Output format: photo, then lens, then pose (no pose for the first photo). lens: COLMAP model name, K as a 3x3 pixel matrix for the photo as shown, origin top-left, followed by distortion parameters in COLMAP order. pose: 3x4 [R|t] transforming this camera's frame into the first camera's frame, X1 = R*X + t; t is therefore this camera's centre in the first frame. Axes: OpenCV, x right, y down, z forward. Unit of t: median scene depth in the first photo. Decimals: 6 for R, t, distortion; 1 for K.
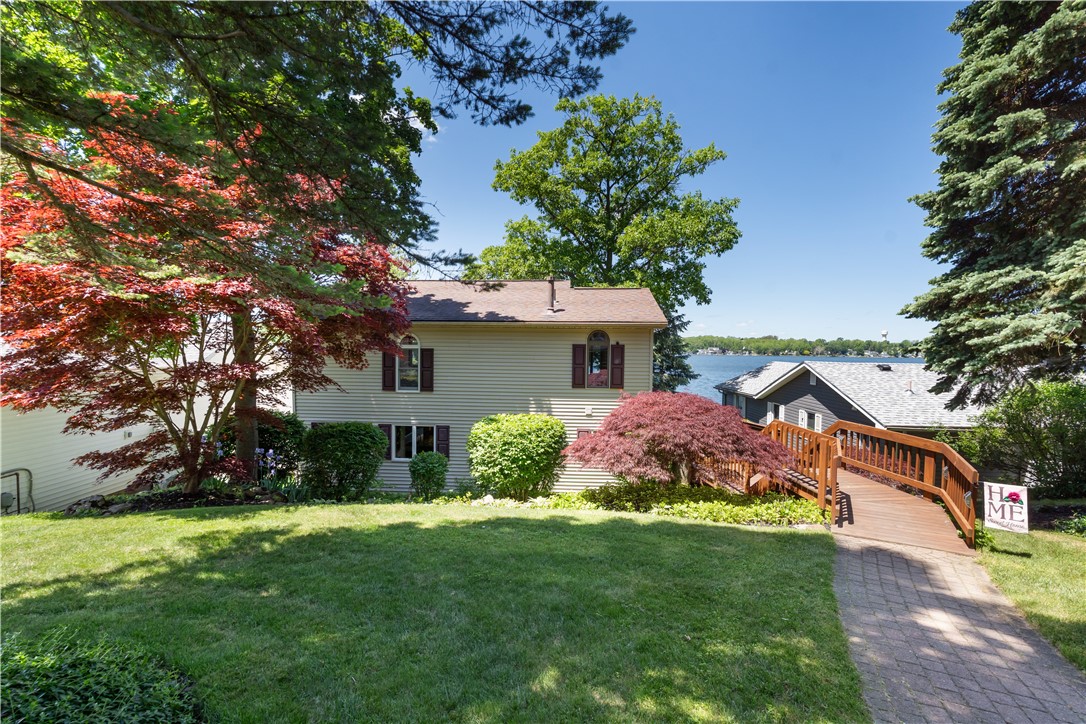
lens RADIAL K [[483.1, 0, 546.4], [0, 483.1, 363.0], [0, 0, 1]] dist [-0.004168, 0.003000]
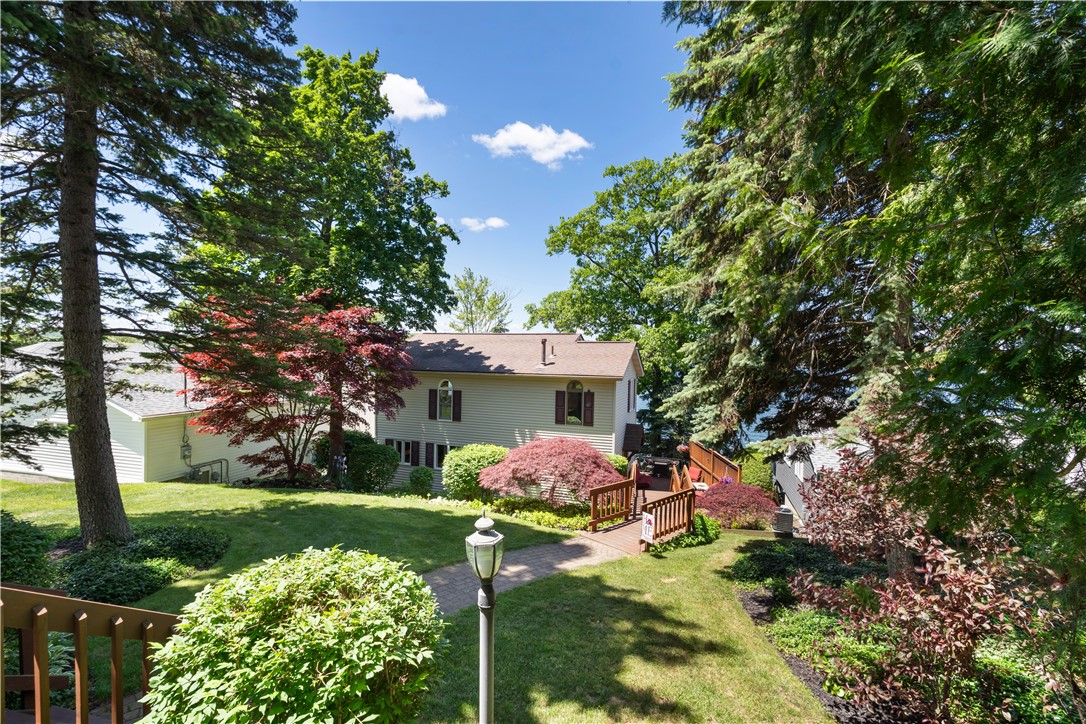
lens RADIAL K [[483.1, 0, 538.7], [0, 483.1, 360.7], [0, 0, 1]] dist [-0.004168, 0.003000]
pose [[0.955637, 0.008865, -0.294413, 0.761035], [-0.017220, 0.999519, -0.025797, -0.164584], [0.294043, 0.029723, 0.955330, -0.520230]]
